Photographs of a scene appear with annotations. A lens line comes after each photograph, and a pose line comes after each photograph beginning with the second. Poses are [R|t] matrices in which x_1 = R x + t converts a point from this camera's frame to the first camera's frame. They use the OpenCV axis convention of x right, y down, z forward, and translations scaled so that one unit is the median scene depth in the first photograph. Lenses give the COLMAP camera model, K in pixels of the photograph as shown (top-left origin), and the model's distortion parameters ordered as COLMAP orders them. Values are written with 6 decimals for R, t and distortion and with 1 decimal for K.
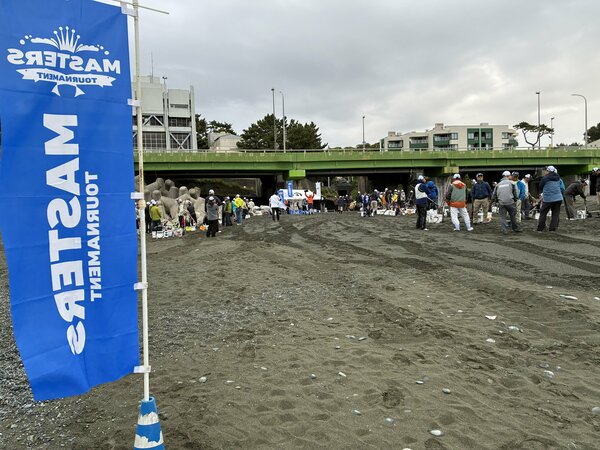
lens RADIAL K [[452.0, 0, 299.6], [0, 452.0, 225.8], [0, 0, 1]] dist [0.050369, -0.070753]
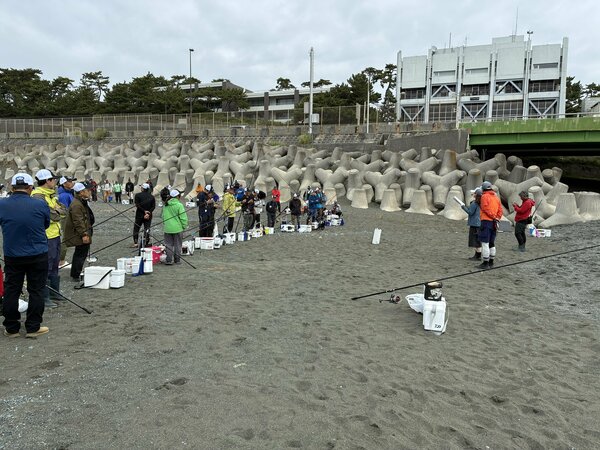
lens RADIAL K [[452.0, 0, 297.5], [0, 452.0, 226.4], [0, 0, 1]] dist [0.050369, -0.070753]
pose [[0.737779, 0.101093, -0.667430, -0.024331], [-0.072120, 0.994868, 0.070967, -0.008735], [0.671179, -0.004223, 0.741284, 0.118051]]
